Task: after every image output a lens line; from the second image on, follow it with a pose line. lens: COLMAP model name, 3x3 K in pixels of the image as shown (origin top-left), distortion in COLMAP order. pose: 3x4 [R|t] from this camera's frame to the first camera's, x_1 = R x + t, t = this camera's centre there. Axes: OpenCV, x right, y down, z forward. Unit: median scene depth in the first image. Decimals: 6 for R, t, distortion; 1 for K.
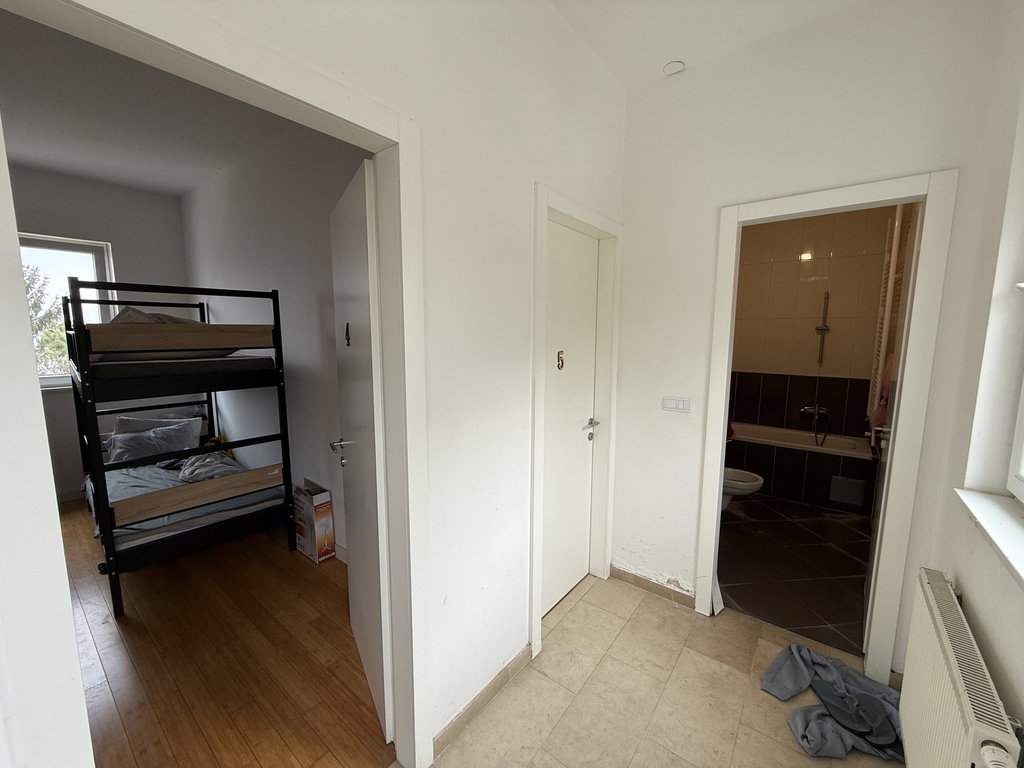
lens RADIAL K [[408.8, 0, 512.9], [0, 408.8, 383.1], [0, 0, 1]] dist [-0.001319, -0.000058]
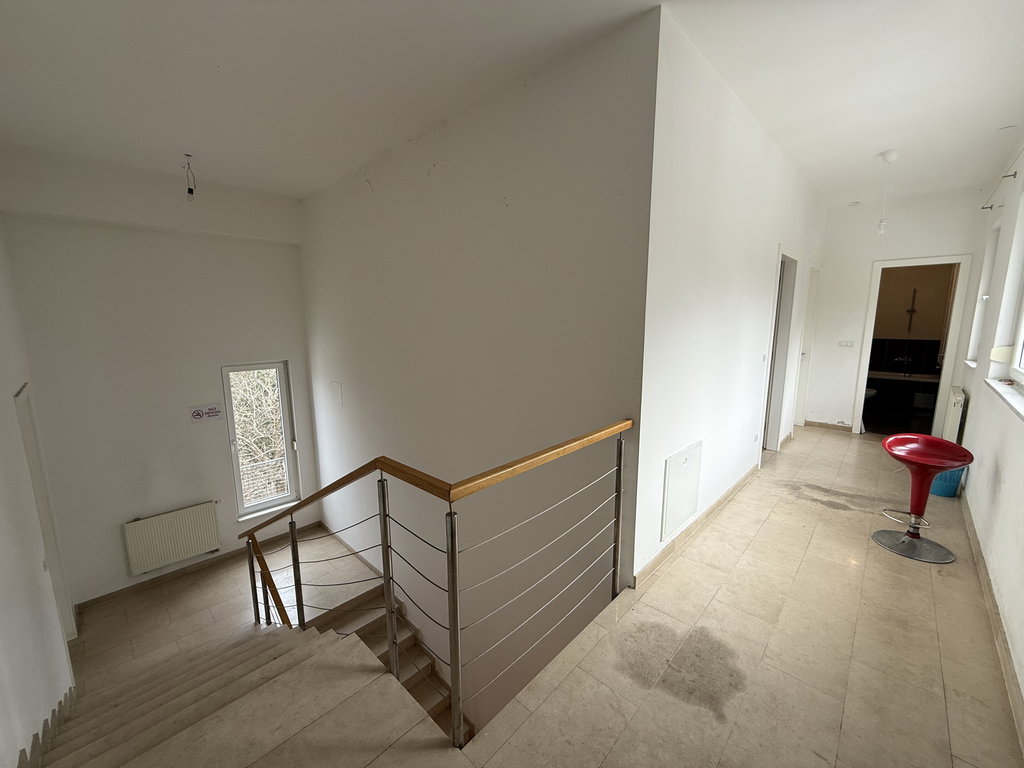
lens RADIAL K [[408.8, 0, 511.1], [0, 408.8, 384.8], [0, 0, 1]] dist [-0.001319, -0.000058]
pose [[0.994626, 0.004092, -0.103456, -1.219405], [-0.000590, 0.999427, 0.033854, 0.200618], [0.103536, -0.033611, 0.994058, -1.473662]]
